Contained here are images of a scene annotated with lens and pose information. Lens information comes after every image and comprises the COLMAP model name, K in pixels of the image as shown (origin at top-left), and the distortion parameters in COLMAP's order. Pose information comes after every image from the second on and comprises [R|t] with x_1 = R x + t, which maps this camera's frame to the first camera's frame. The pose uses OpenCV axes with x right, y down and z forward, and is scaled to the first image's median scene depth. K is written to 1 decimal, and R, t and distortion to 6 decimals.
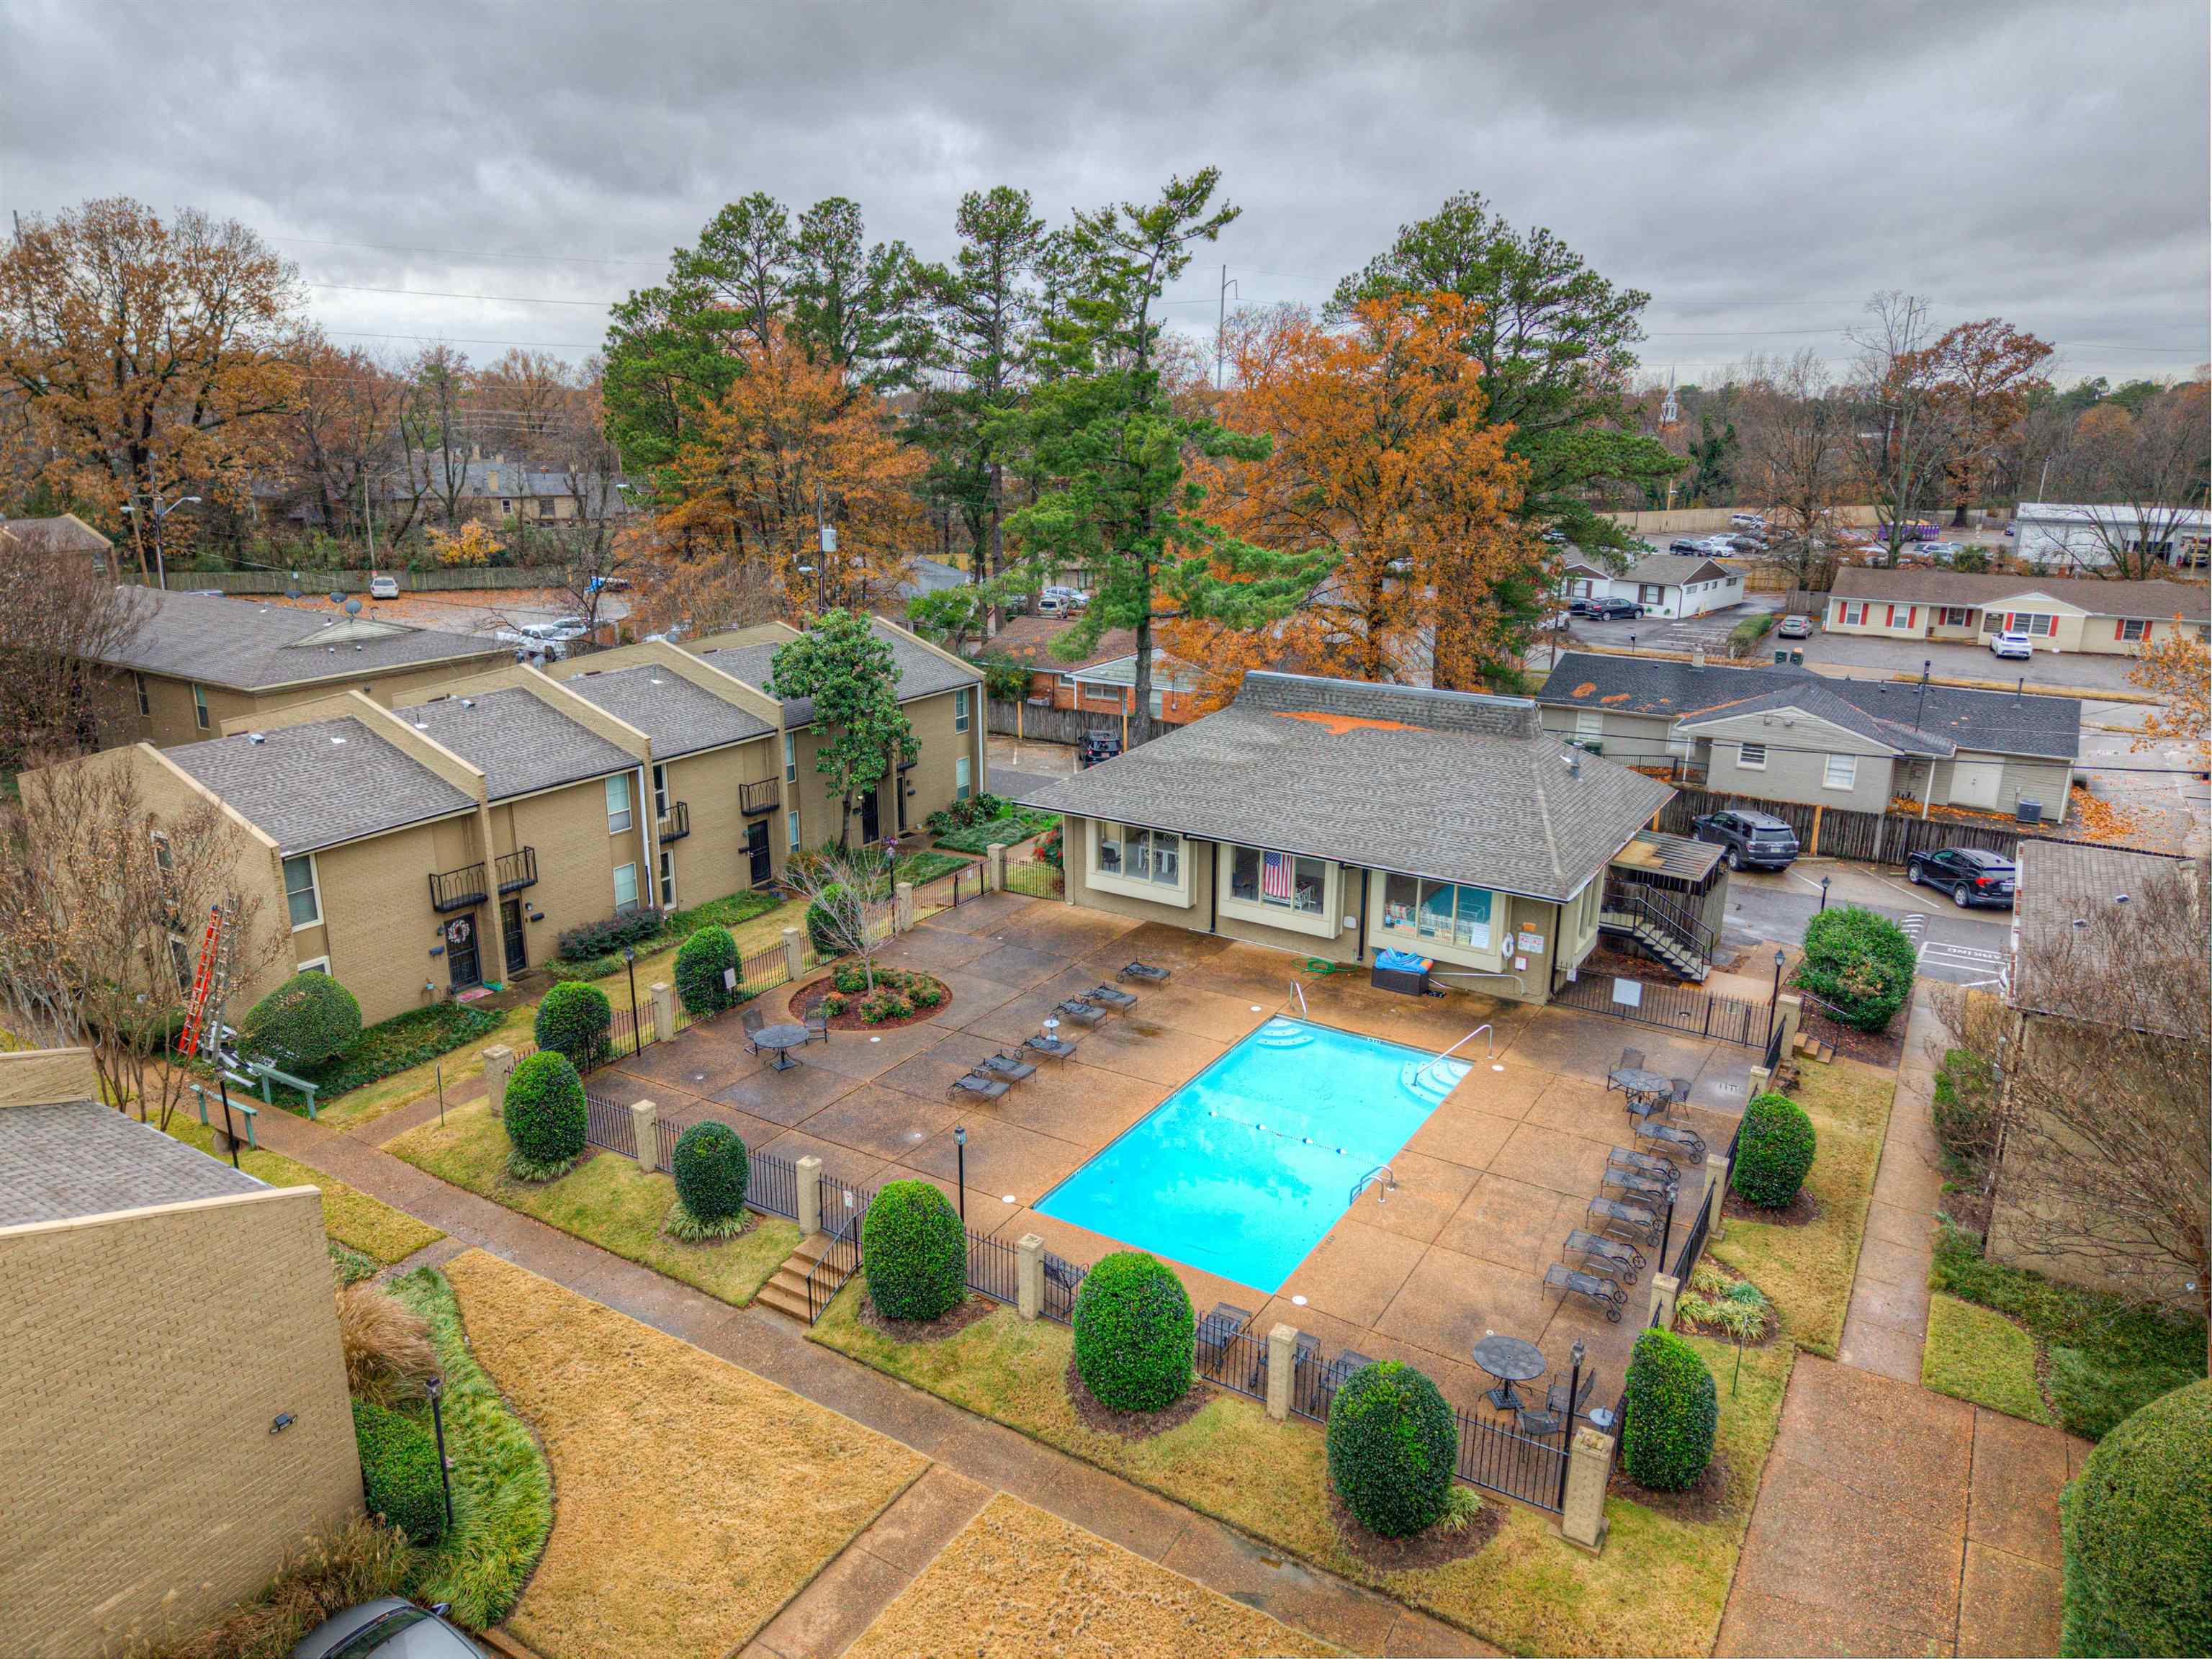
lens RADIAL K [[1491.3, 0, 1122.5], [0, 1491.3, 828.8], [0, 0, 1]] dist [0.020722, -0.018292]
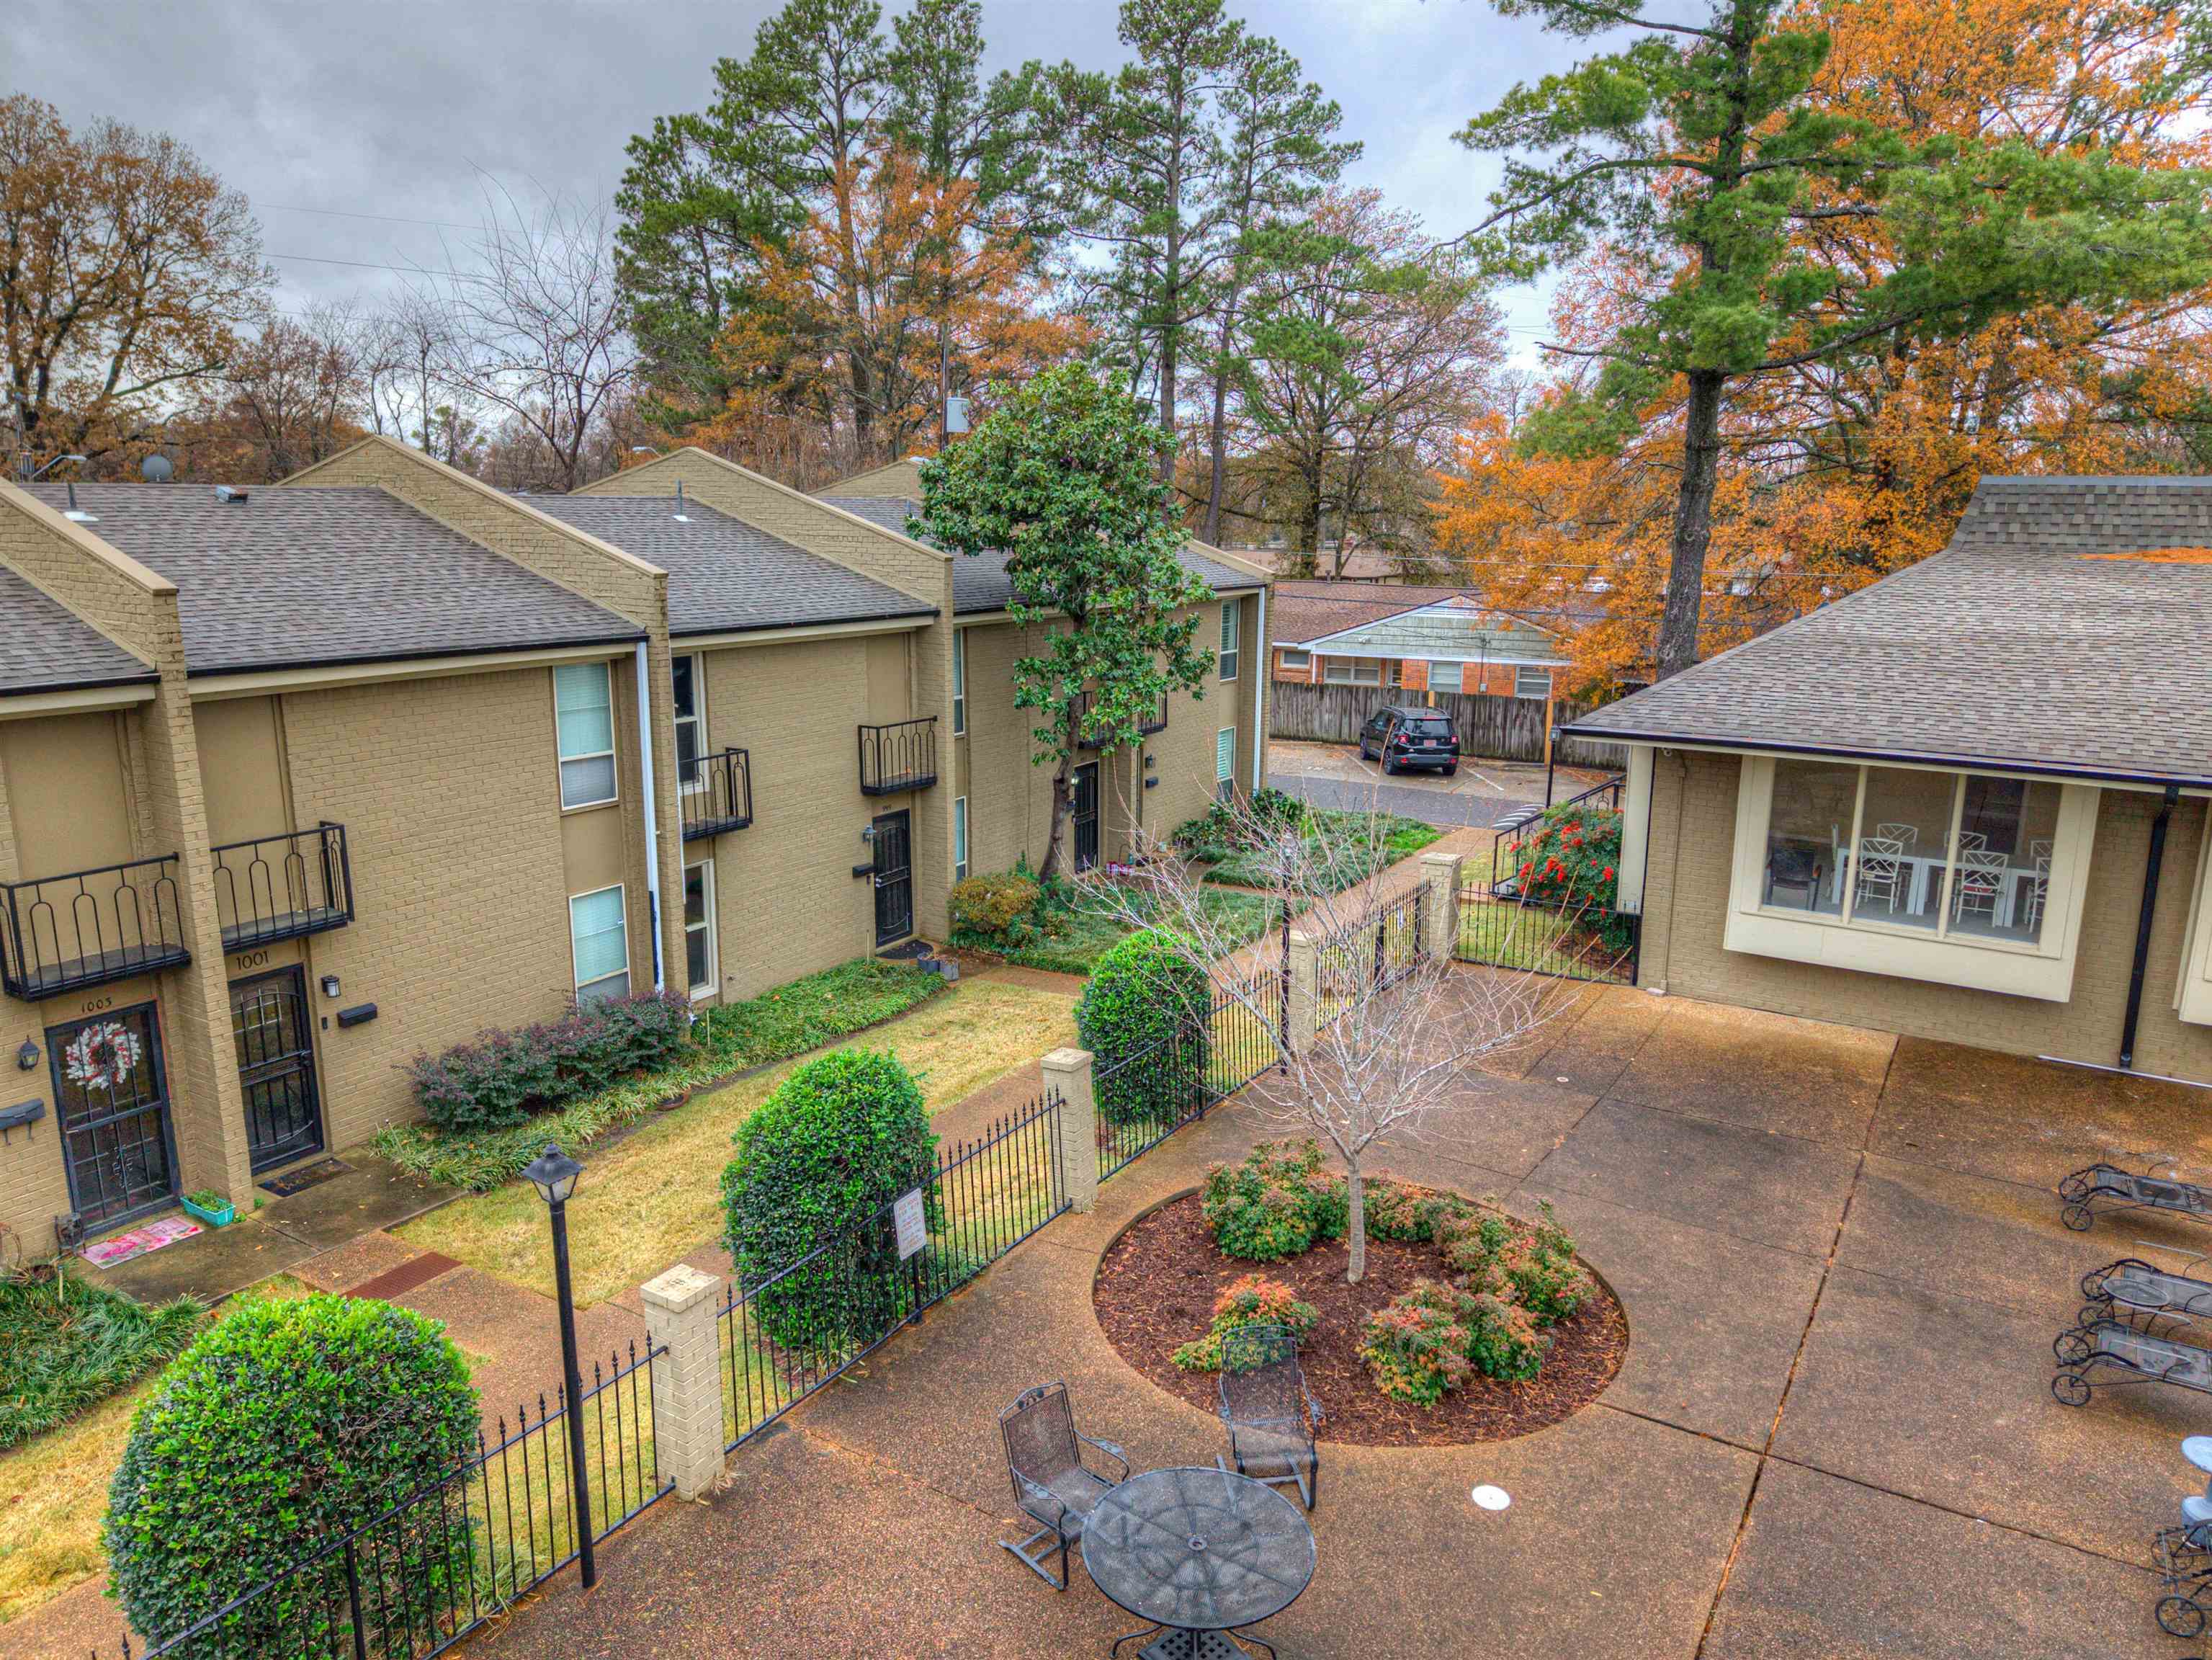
lens RADIAL K [[1491.5, 0, 1115.7], [0, 1491.5, 832.5], [0, 0, 1]] dist [0.020722, -0.018292]
pose [[0.999852, 0.001431, -0.017150, -0.181608], [-0.002513, 0.997997, -0.063214, 0.034217], [0.017025, 0.063248, 0.997853, 0.584599]]
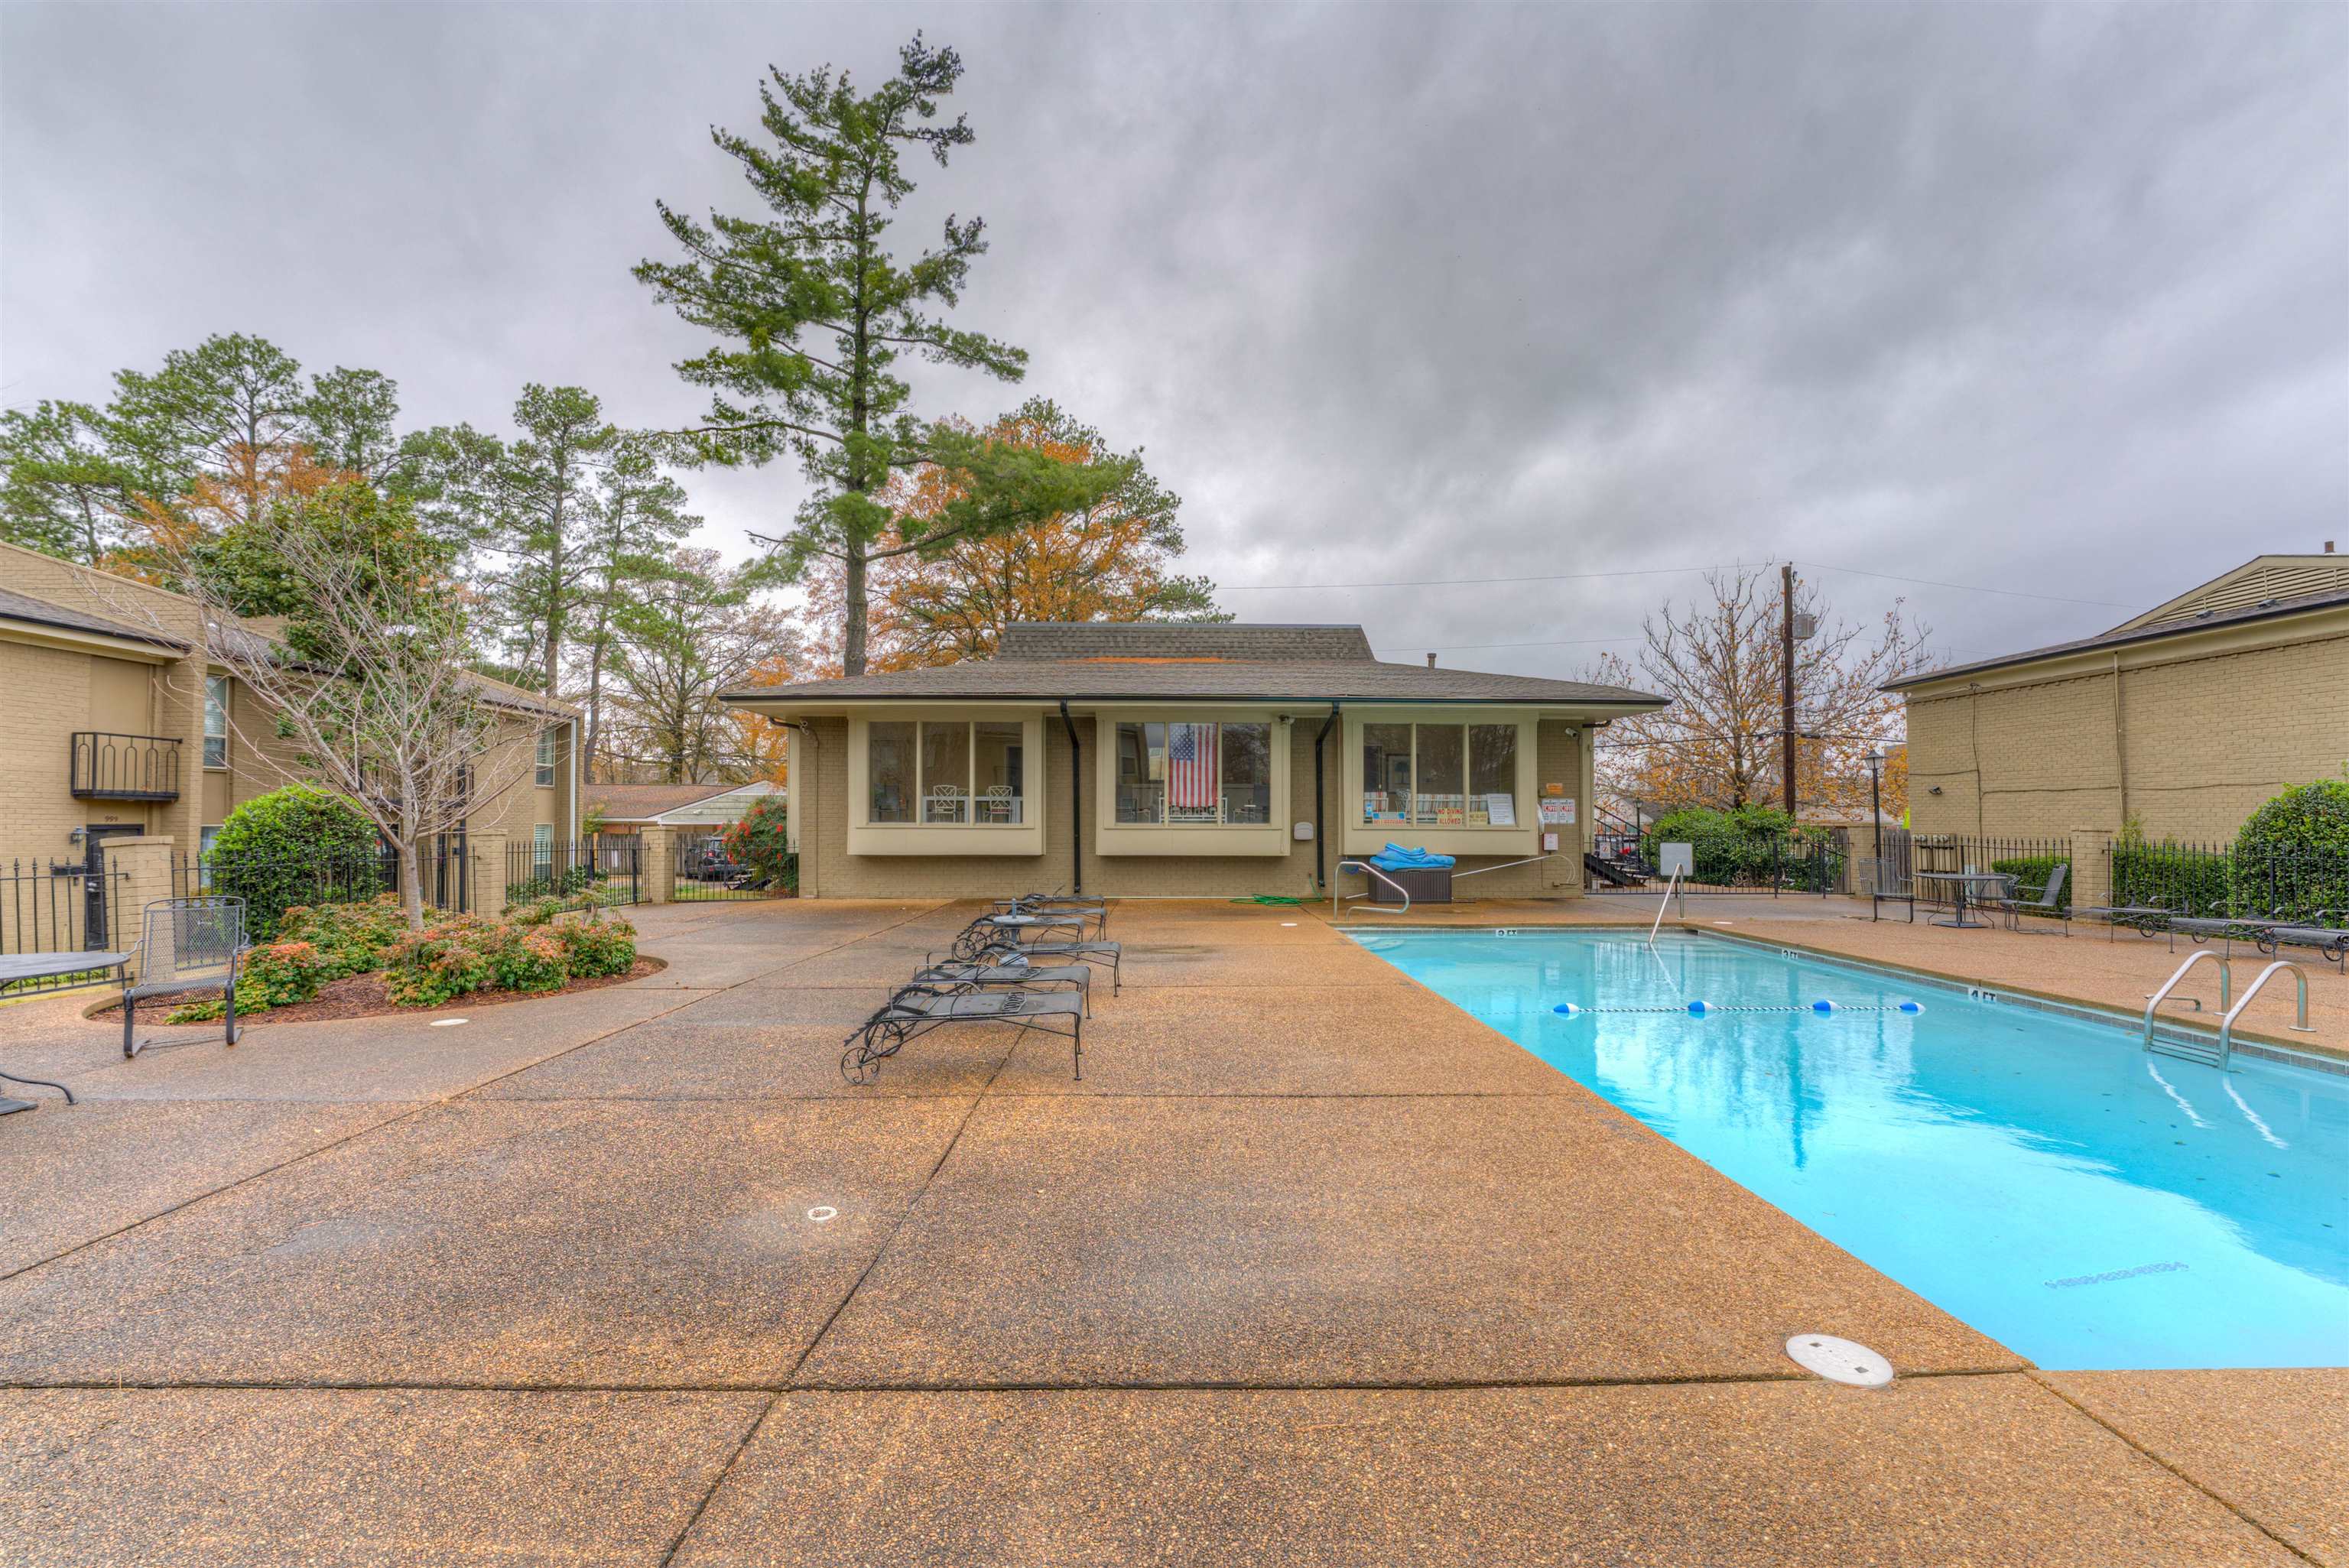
lens RADIAL K [[954.2, 0, 1184.3], [0, 954.2, 788.2], [0, 0, 1]] dist [-0.017460, 0.000221]
pose [[0.848173, 0.011476, 0.529595, -0.112884], [0.152425, 0.952195, -0.264748, 0.136552], [-0.507316, 0.305276, 0.805877, 0.605246]]
